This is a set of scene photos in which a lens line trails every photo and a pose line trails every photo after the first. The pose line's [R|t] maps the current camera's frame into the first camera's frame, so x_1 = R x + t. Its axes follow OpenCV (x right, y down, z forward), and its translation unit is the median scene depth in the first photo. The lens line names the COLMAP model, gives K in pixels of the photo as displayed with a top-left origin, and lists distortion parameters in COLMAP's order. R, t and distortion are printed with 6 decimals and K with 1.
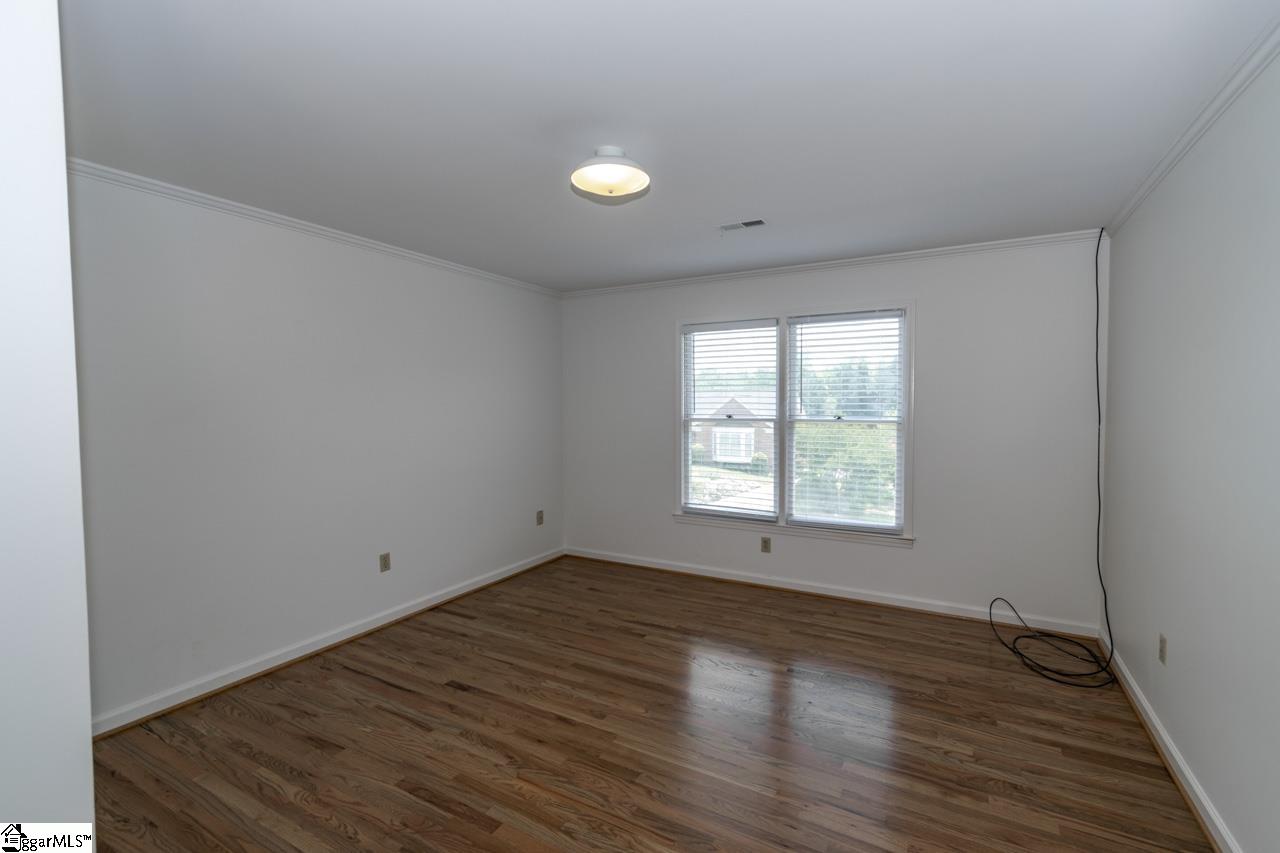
lens RADIAL K [[571.1, 0, 639.9], [0, 571.1, 421.9], [0, 0, 1]] dist [0.005138, 0.000335]
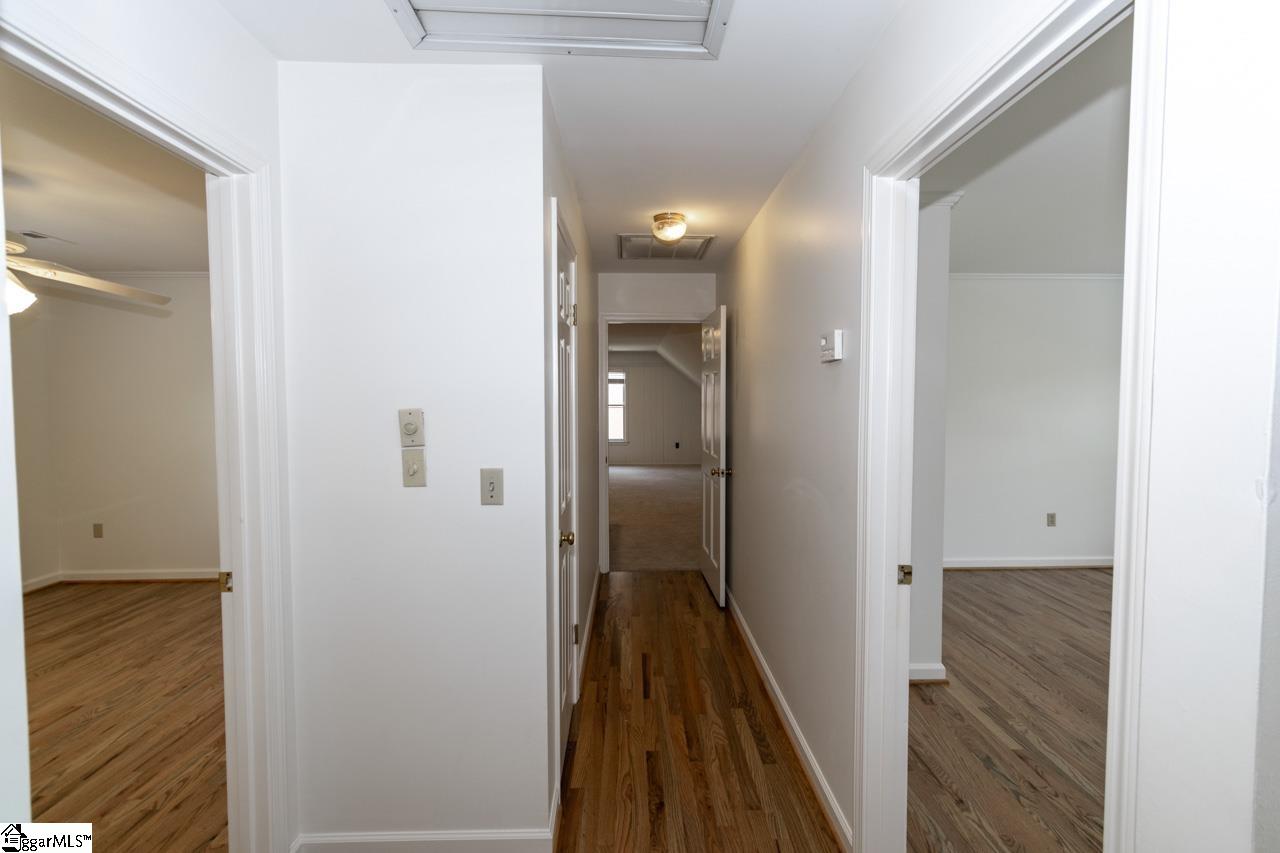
lens RADIAL K [[571.1, 0, 644.4], [0, 571.1, 422.9], [0, 0, 1]] dist [0.005138, 0.000335]
pose [[0.518055, 0.036913, -0.854550, 0.247621], [-0.027068, 0.999275, 0.026755, 0.018435], [0.854919, 0.009271, 0.518679, -0.644803]]
